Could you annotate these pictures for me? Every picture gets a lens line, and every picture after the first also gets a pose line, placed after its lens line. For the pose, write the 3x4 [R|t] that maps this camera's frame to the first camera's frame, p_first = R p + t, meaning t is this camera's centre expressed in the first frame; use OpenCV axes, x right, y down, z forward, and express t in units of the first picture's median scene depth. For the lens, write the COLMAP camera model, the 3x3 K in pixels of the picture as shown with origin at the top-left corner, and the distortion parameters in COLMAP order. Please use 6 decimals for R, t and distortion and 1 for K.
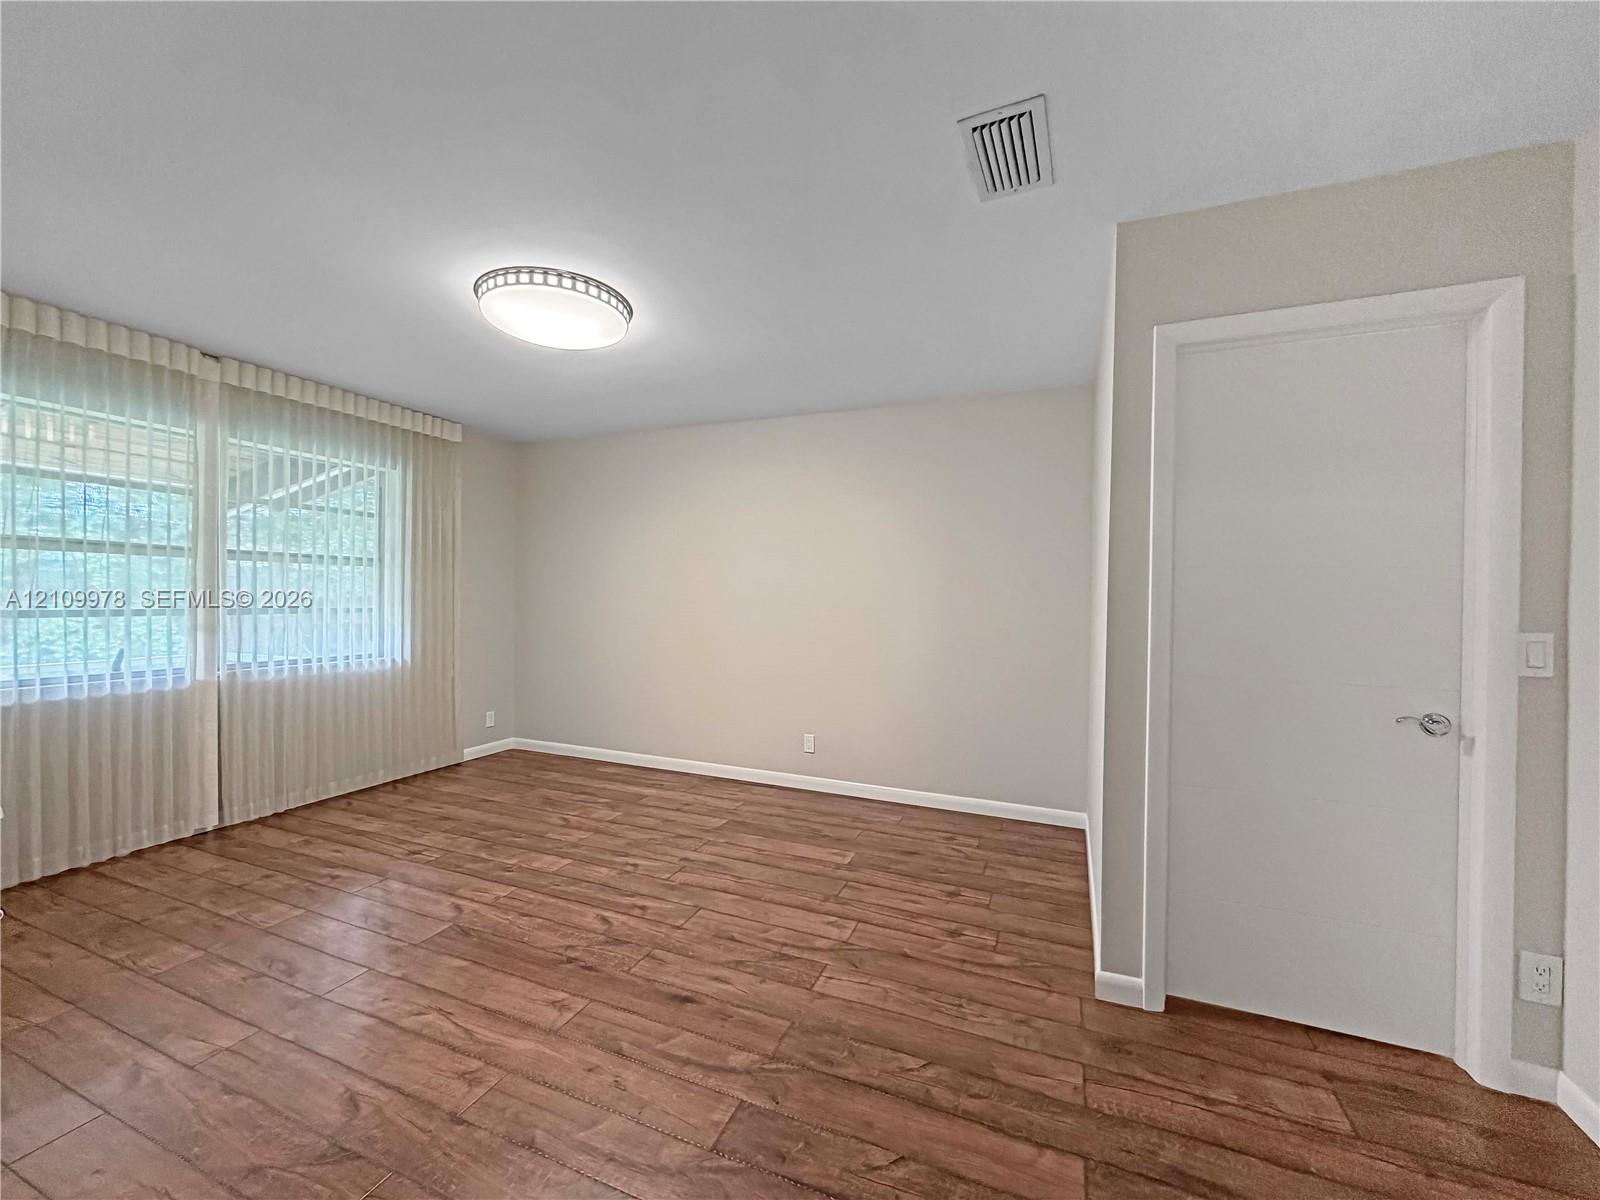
lens RADIAL K [[649.0, 0, 800.0], [0, 649.0, 600.0], [0, 0, 1]] dist [-0.000357, -0.000243]
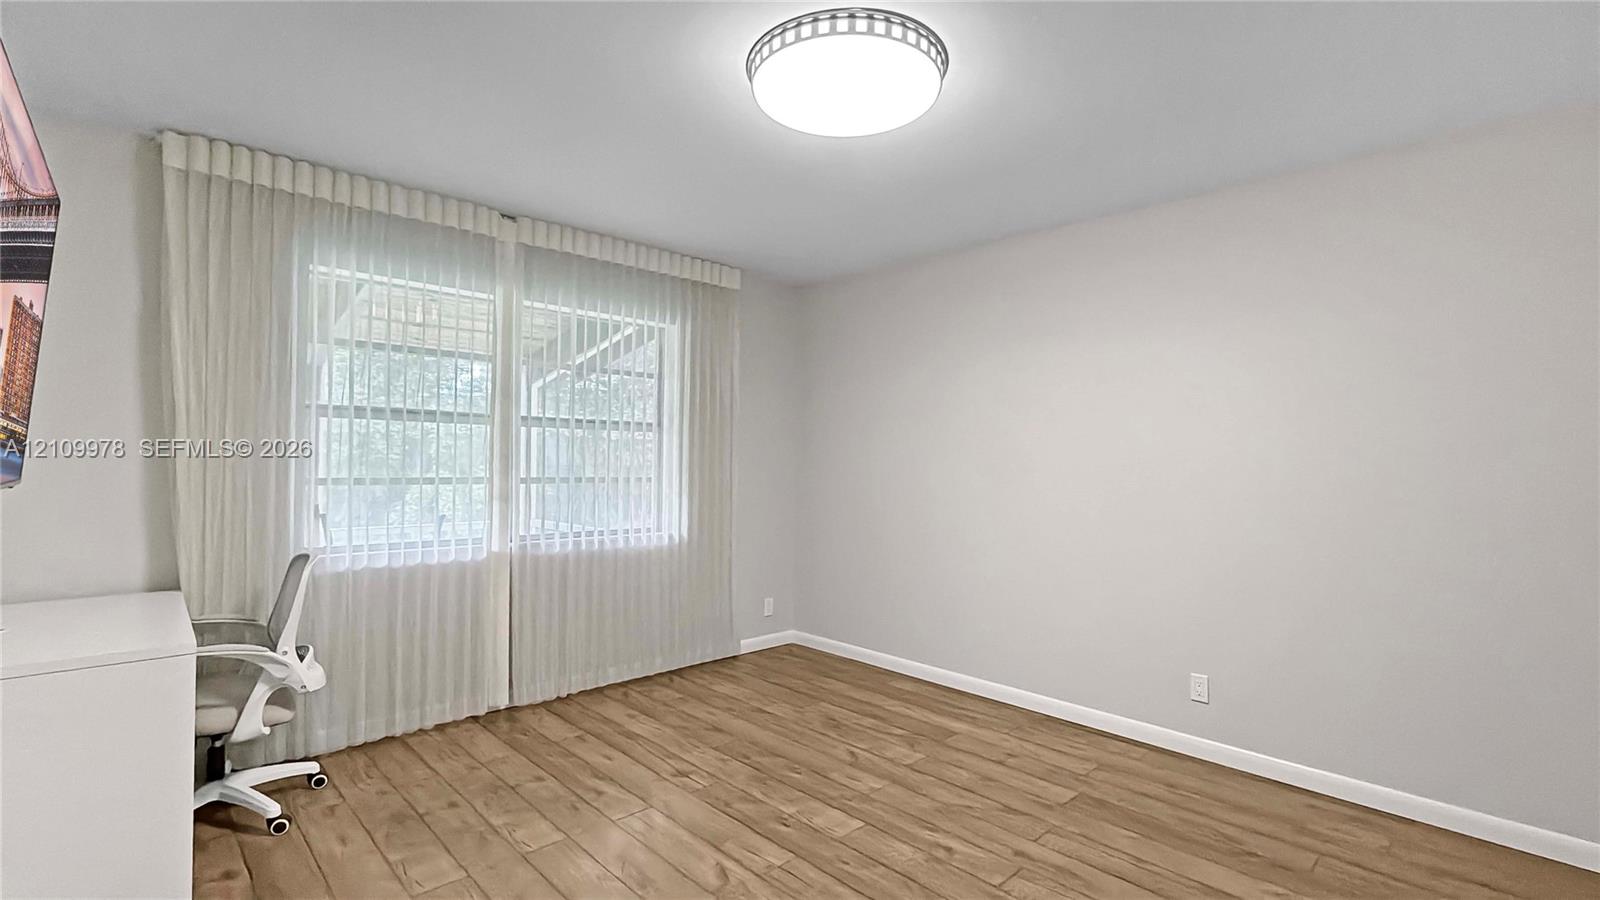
lens RADIAL K [[729.7, 0, 800.0], [0, 729.7, 450.0], [0, 0, 1]] dist [0.000981, 0.000087]
pose [[0.917285, -0.005825, -0.398189, -0.073195], [-0.003847, 0.999717, -0.023488, -0.003230], [0.398213, 0.023077, 0.917003, 0.174689]]
